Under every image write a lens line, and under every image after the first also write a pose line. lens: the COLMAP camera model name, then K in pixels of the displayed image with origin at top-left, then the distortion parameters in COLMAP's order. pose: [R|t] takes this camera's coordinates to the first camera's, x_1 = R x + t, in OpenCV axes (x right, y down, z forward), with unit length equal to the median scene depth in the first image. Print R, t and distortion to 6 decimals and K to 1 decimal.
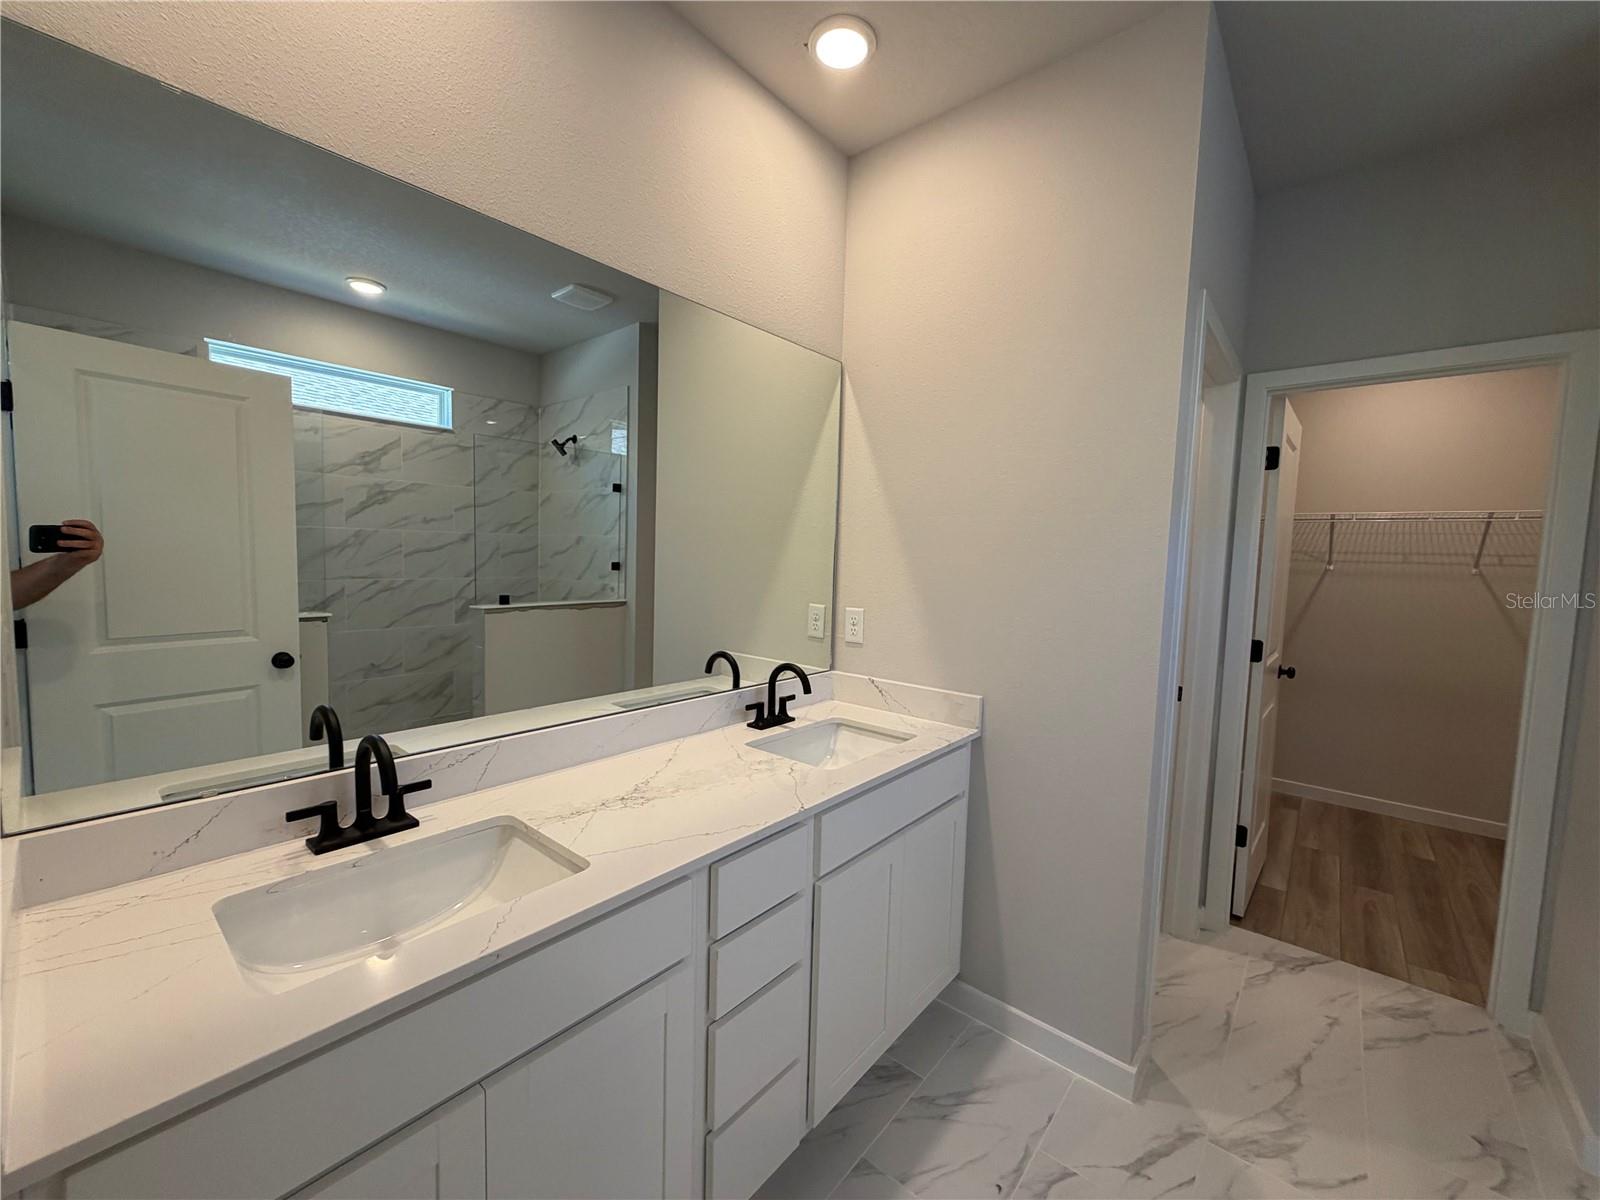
lens RADIAL K [[639.0, 0, 794.8], [0, 639.0, 600.4], [0, 0, 1]] dist [0.000739, 0.000096]
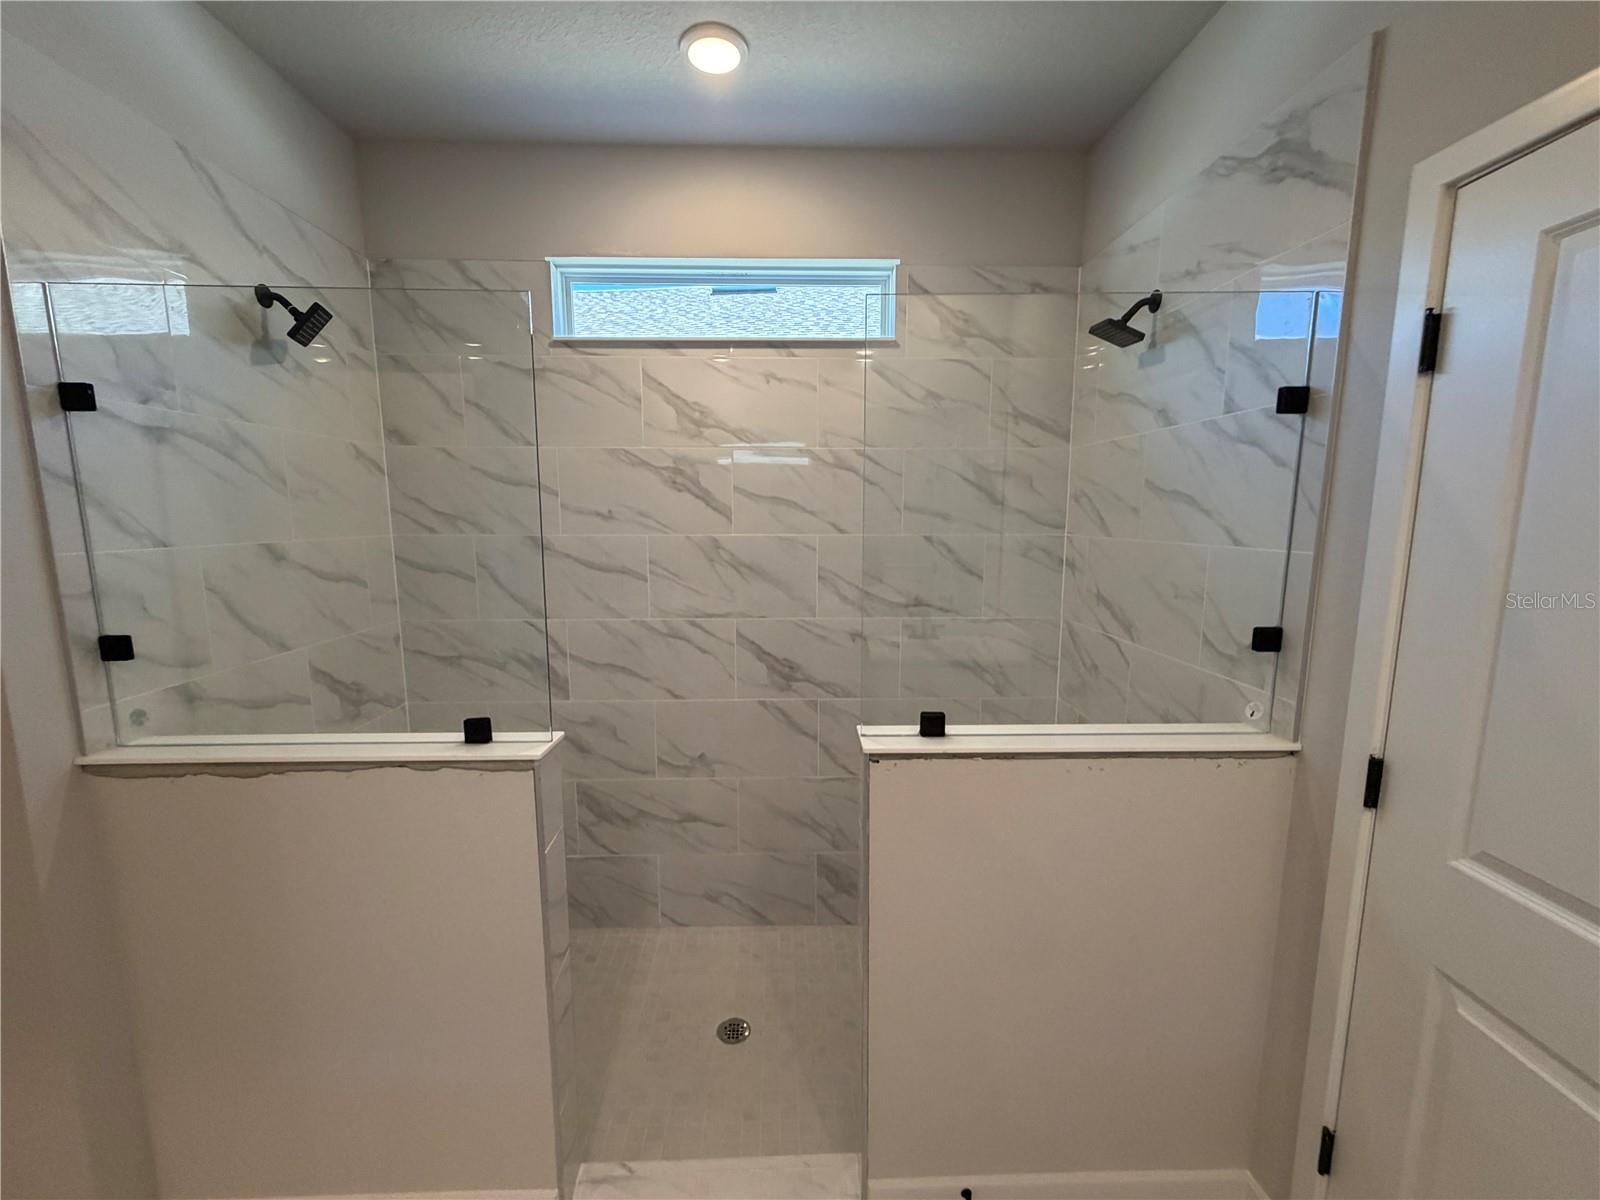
lens RADIAL K [[637.7, 0, 795.1], [0, 637.7, 599.7], [0, 0, 1]] dist [-0.001064, 0.000260]
pose [[0.680340, 0.063464, -0.730143, -0.193620], [-0.024370, 0.997652, 0.064009, -0.084574], [0.732491, -0.025754, 0.680289, 0.554276]]
